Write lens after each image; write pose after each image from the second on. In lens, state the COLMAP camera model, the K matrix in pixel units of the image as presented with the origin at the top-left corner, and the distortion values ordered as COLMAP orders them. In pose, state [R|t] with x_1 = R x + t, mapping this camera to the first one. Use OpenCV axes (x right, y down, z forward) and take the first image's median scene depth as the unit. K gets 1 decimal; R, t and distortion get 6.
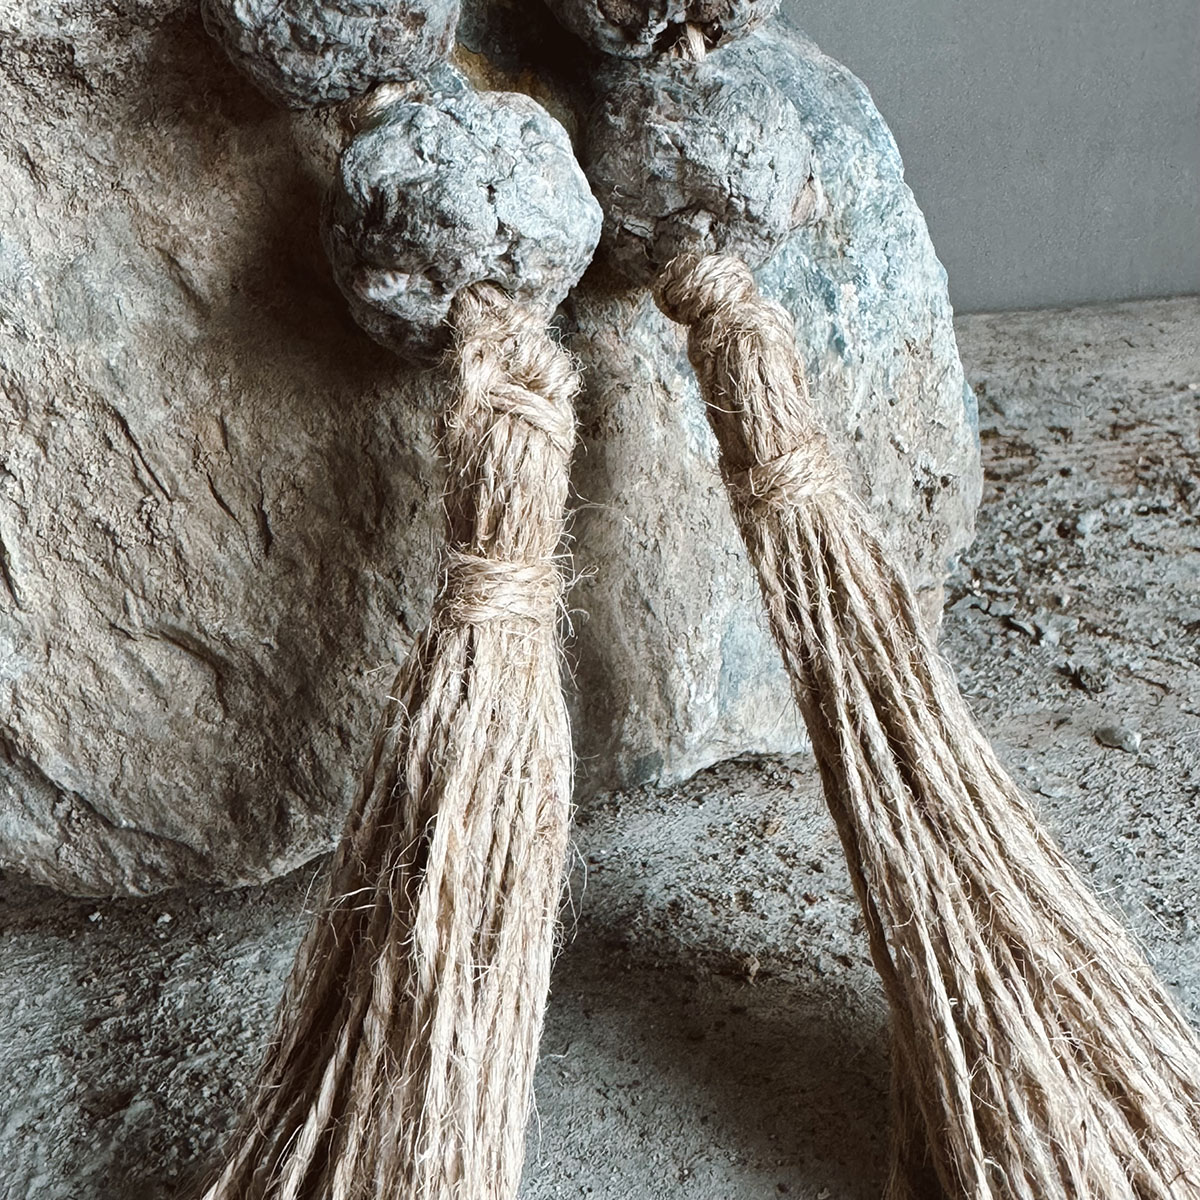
lens RADIAL K [[1825.1, 0, 647.1], [0, 1825.1, 599.7], [0, 0, 1]] dist [0.007758, -0.090901]
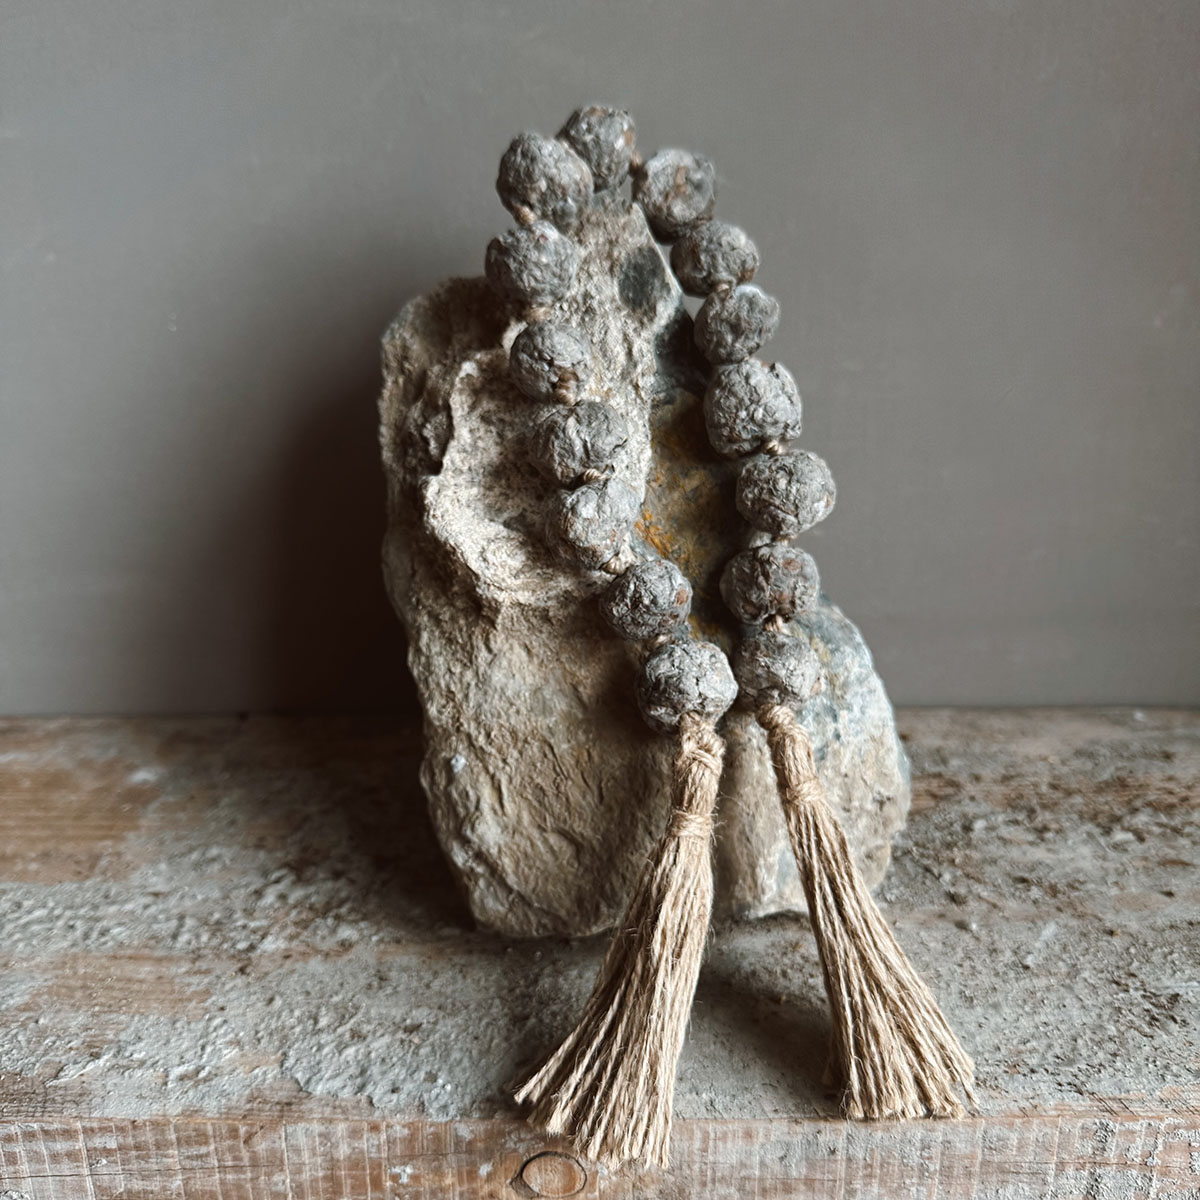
lens RADIAL K [[1169.5, 0, 583.3], [0, 1169.5, 601.4], [0, 0, 1]] dist [0.171687, -0.440794]
pose [[0.983080, 0.060754, -0.172807, 0.044234], [-0.094252, 0.976699, -0.192809, 0.021398], [0.157067, 0.205834, 0.965900, -0.758995]]
